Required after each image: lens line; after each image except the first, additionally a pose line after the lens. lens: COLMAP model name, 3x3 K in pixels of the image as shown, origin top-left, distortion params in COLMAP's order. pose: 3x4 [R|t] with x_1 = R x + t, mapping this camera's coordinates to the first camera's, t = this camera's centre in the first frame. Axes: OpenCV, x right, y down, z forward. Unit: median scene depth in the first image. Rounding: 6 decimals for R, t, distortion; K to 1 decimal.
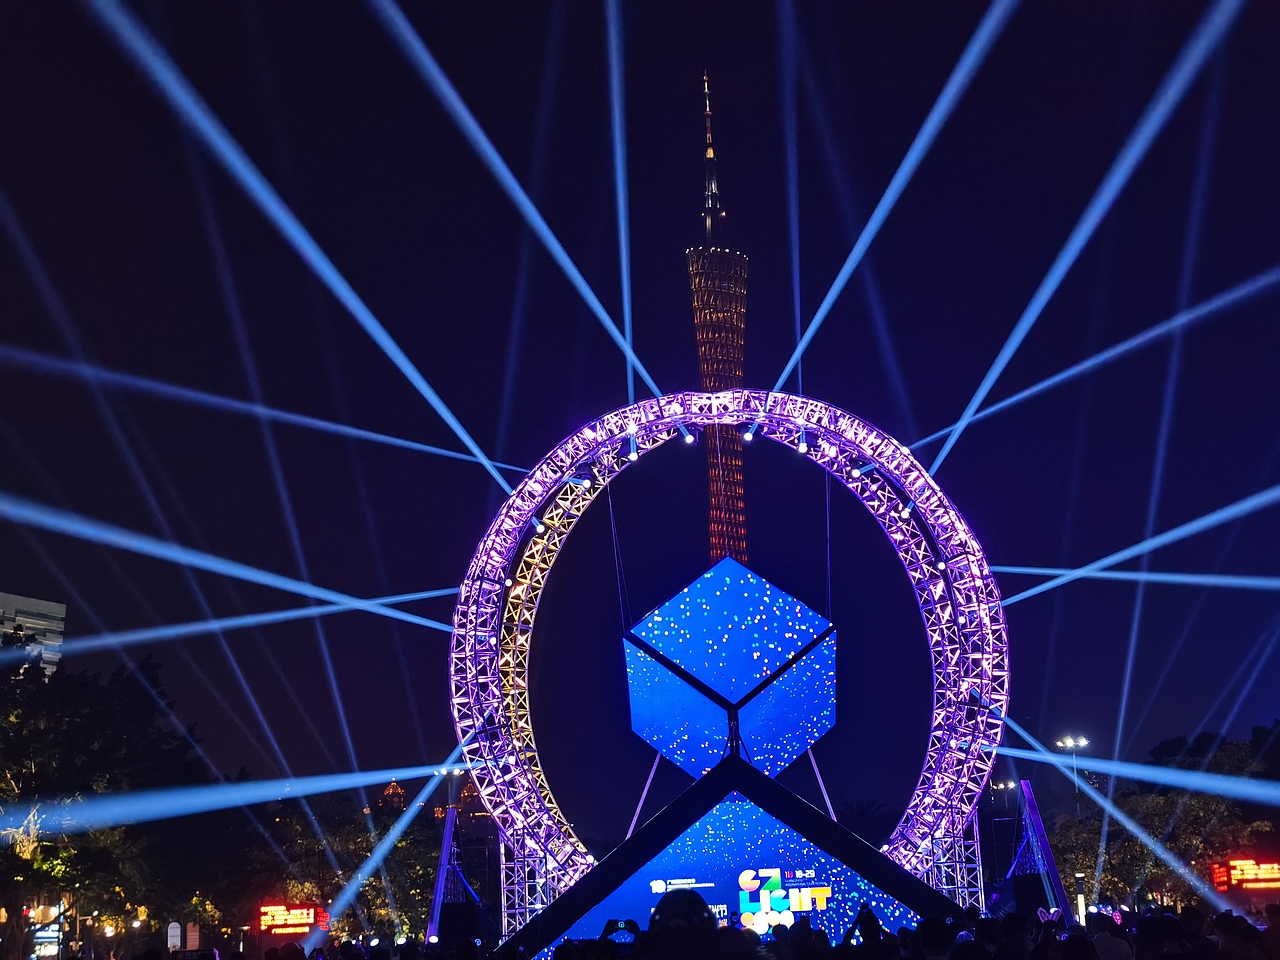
lens RADIAL K [[1991.2, 0, 640.0], [0, 1991.2, 480.0], [0, 0, 1]] dist [0.250555, 0.008449]
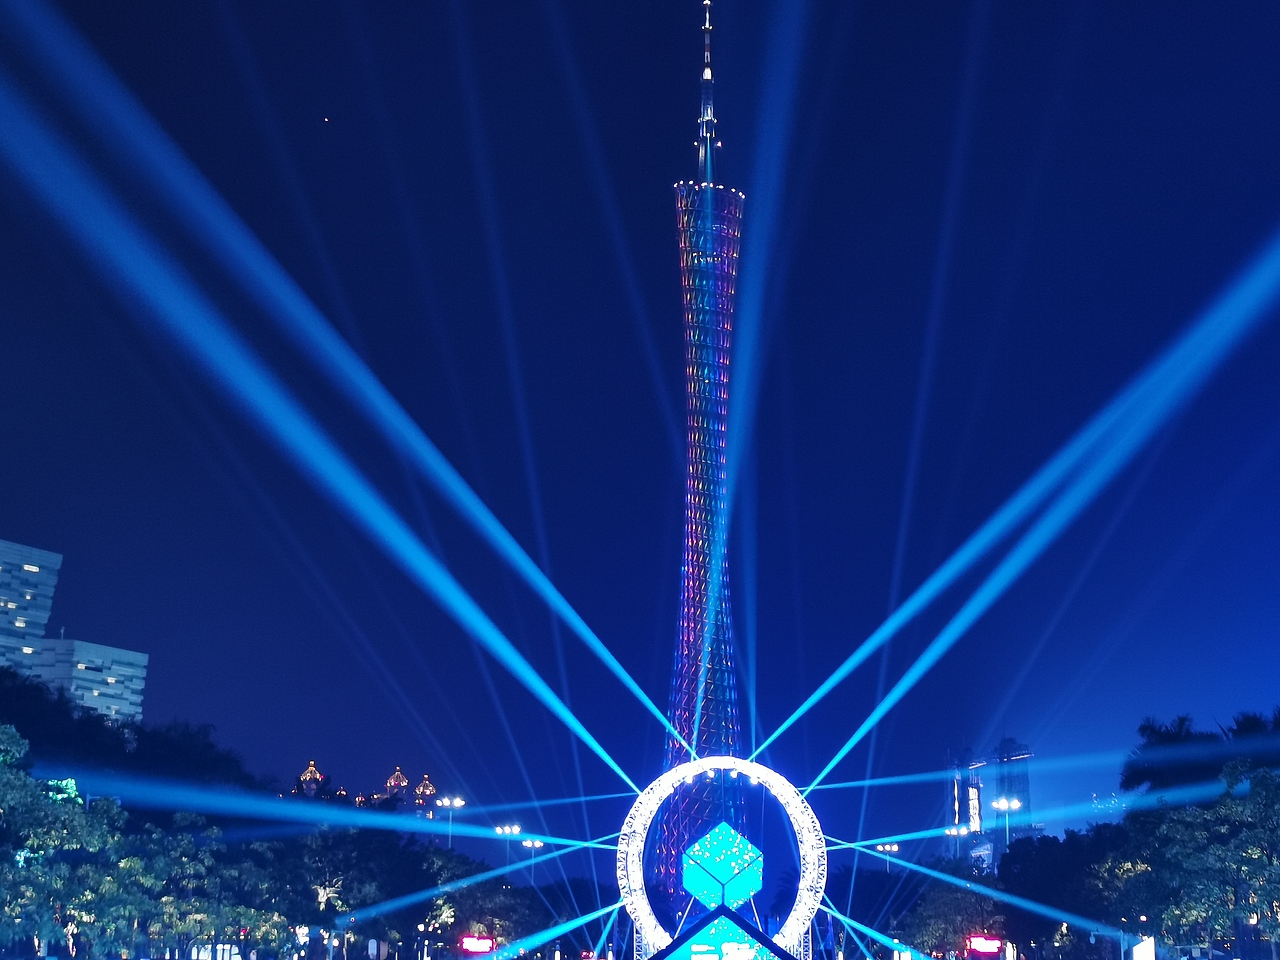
lens RADIAL K [[2429.6, 0, 640.0], [0, 2429.6, 480.0], [0, 0, 1]] dist [0.398708, -0.005641]
pose [[0.998667, 0.048311, 0.018169, -0.148651], [-0.048896, 0.998250, 0.033269, -0.522190], [-0.016530, -0.034113, 0.999281, -2.233597]]
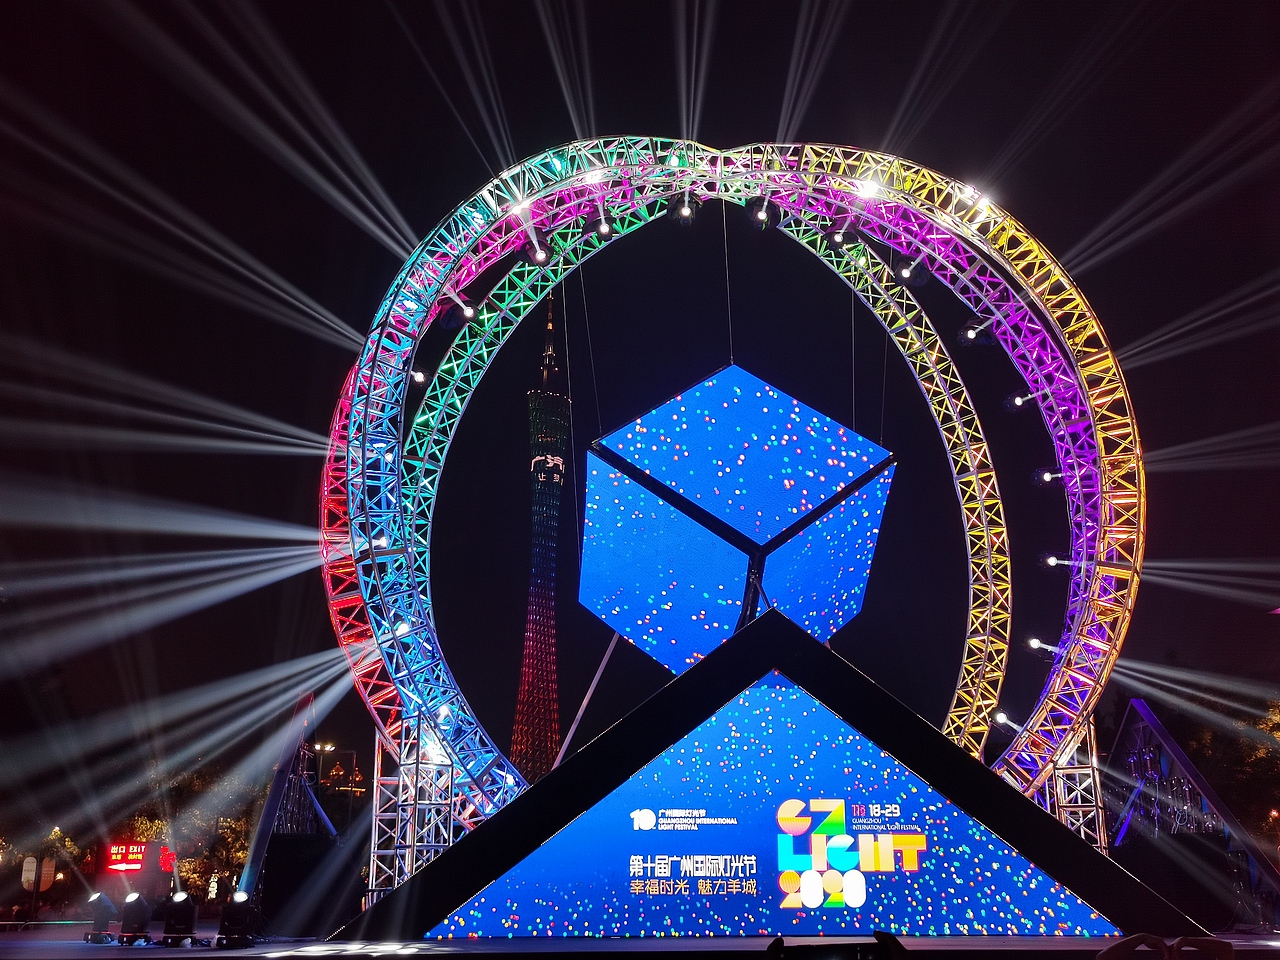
lens RADIAL K [[1373.7, 0, 662.4], [0, 1373.7, 479.8], [0, 0, 1]] dist [0.155699, -0.020292]
pose [[0.988776, 0.079269, 0.126645, -0.042152], [-0.071500, 0.995336, -0.064762, 0.117749], [-0.131188, 0.054980, 0.989832, 0.539475]]
